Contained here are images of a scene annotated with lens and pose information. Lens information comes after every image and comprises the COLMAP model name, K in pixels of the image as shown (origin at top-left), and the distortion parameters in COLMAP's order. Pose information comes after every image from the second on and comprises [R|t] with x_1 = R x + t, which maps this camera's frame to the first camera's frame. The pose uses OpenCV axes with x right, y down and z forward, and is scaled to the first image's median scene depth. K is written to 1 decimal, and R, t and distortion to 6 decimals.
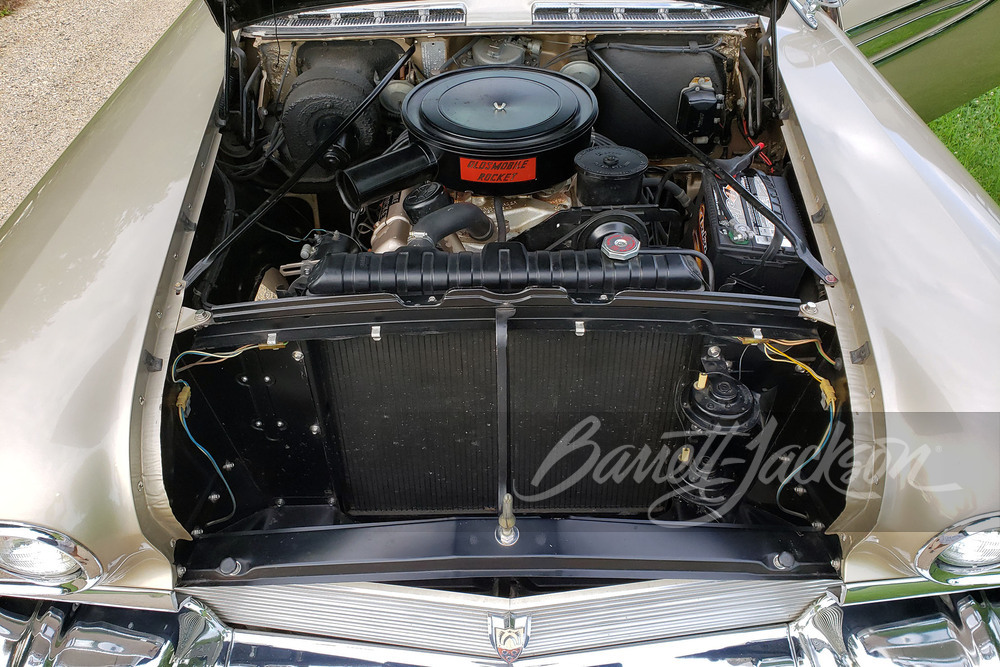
lens RADIAL K [[731.2, 0, 500.0], [0, 731.2, 333.5], [0, 0, 1]] dist [0.012473, 0.004529]
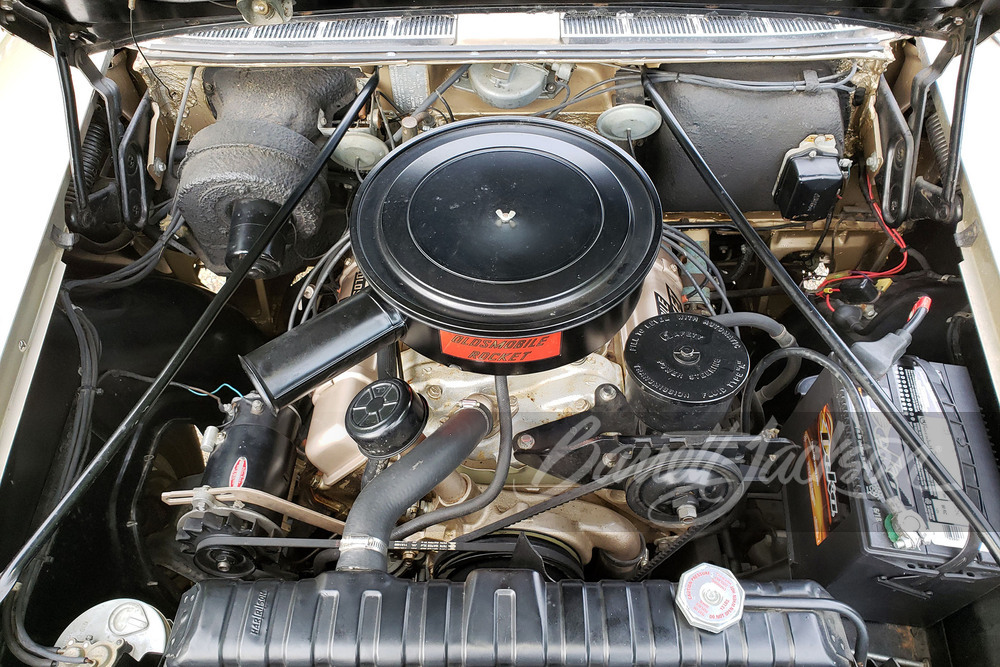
lens RADIAL K [[731.2, 0, 500.0], [0, 731.2, 333.5], [0, 0, 1]] dist [0.012473, 0.004529]
pose [[0.999756, 0.014245, -0.016872, 0.006085], [-0.010846, 0.982352, 0.186726, -0.290561], [0.019234, -0.186497, 0.982267, 0.322582]]
